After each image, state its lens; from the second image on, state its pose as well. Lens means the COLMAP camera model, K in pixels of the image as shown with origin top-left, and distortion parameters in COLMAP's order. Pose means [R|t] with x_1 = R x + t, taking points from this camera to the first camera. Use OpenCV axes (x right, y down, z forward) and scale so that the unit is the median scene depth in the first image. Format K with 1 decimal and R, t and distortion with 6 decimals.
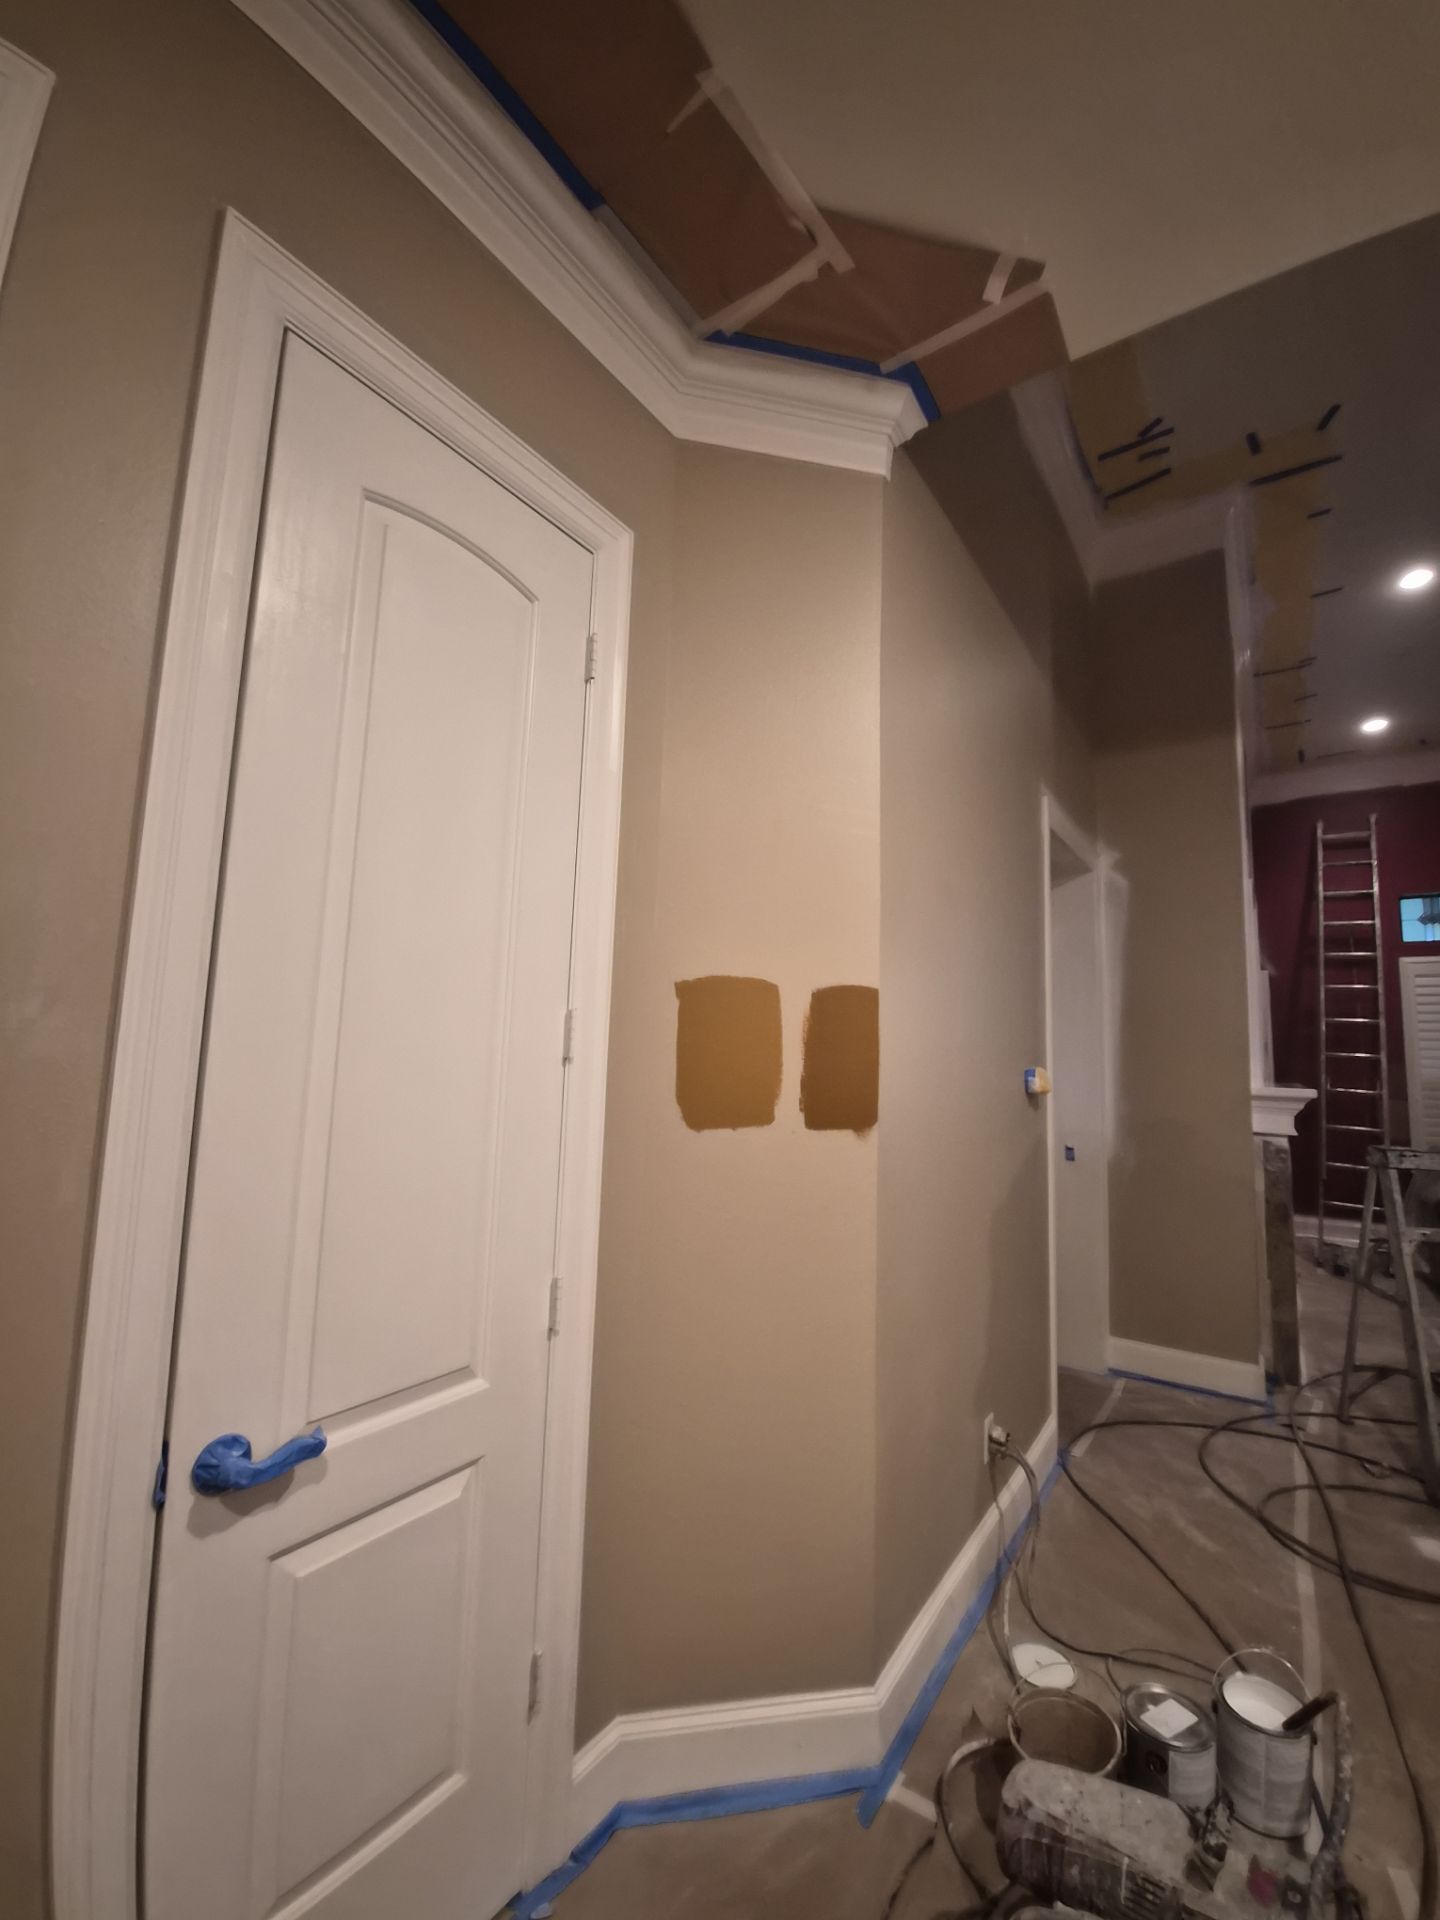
lens RADIAL K [[793.5, 0, 730.2], [0, 793.5, 961.8], [0, 0, 1]] dist [-0.006095, -0.008271]
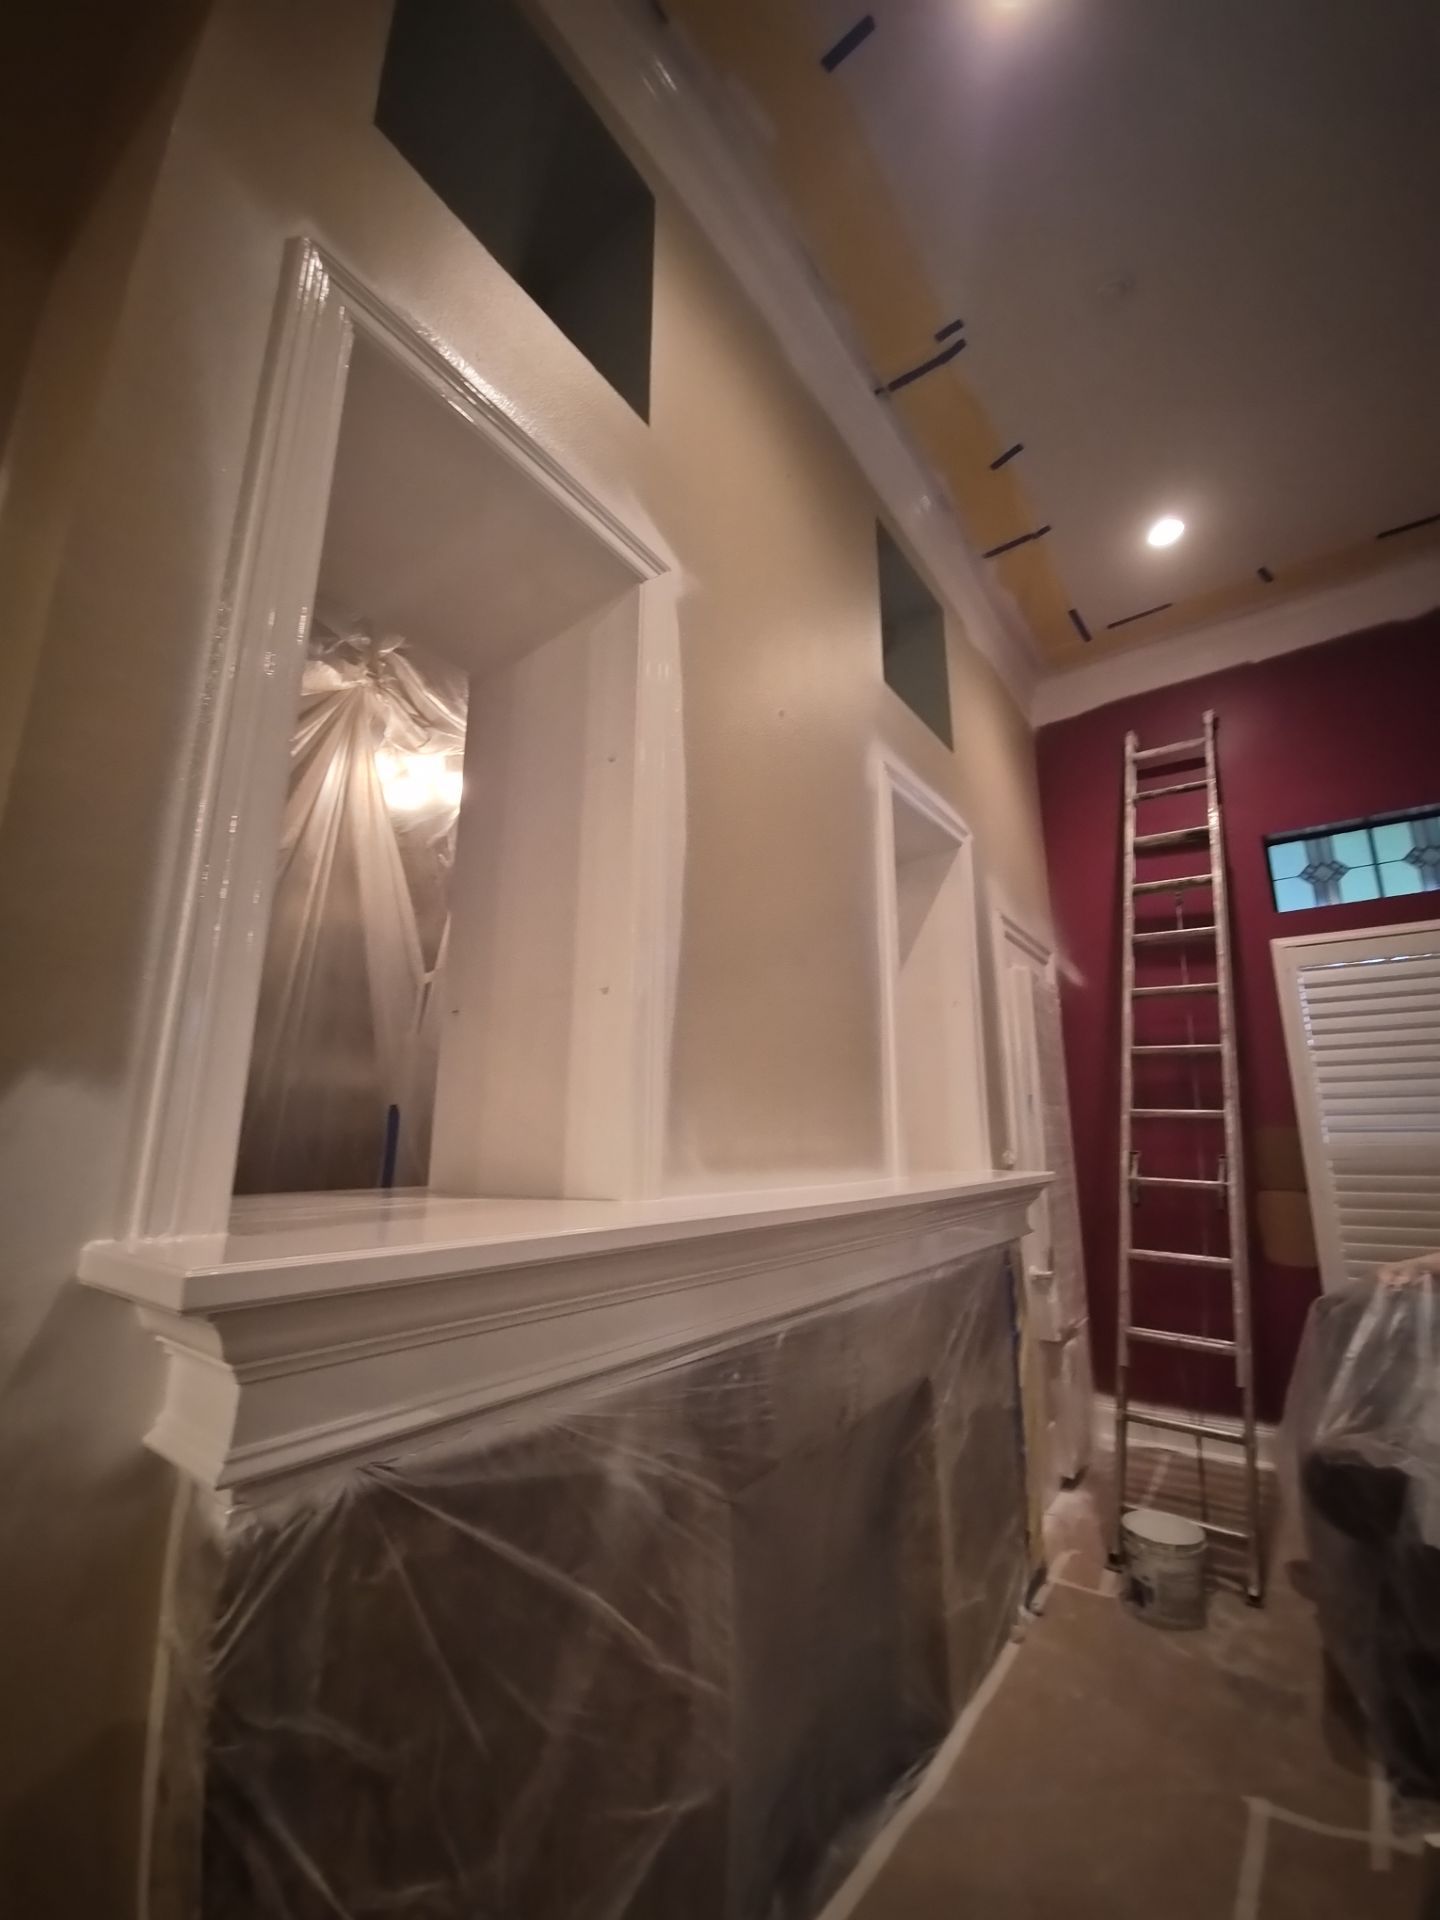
lens RADIAL K [[793.5, 0, 730.2], [0, 793.5, 961.8], [0, 0, 1]] dist [-0.006095, -0.008271]
pose [[0.999408, -0.033957, -0.005491, 0.457110], [0.033214, 0.994151, -0.102761, 0.057793], [0.008949, 0.102518, 0.994691, 0.419932]]
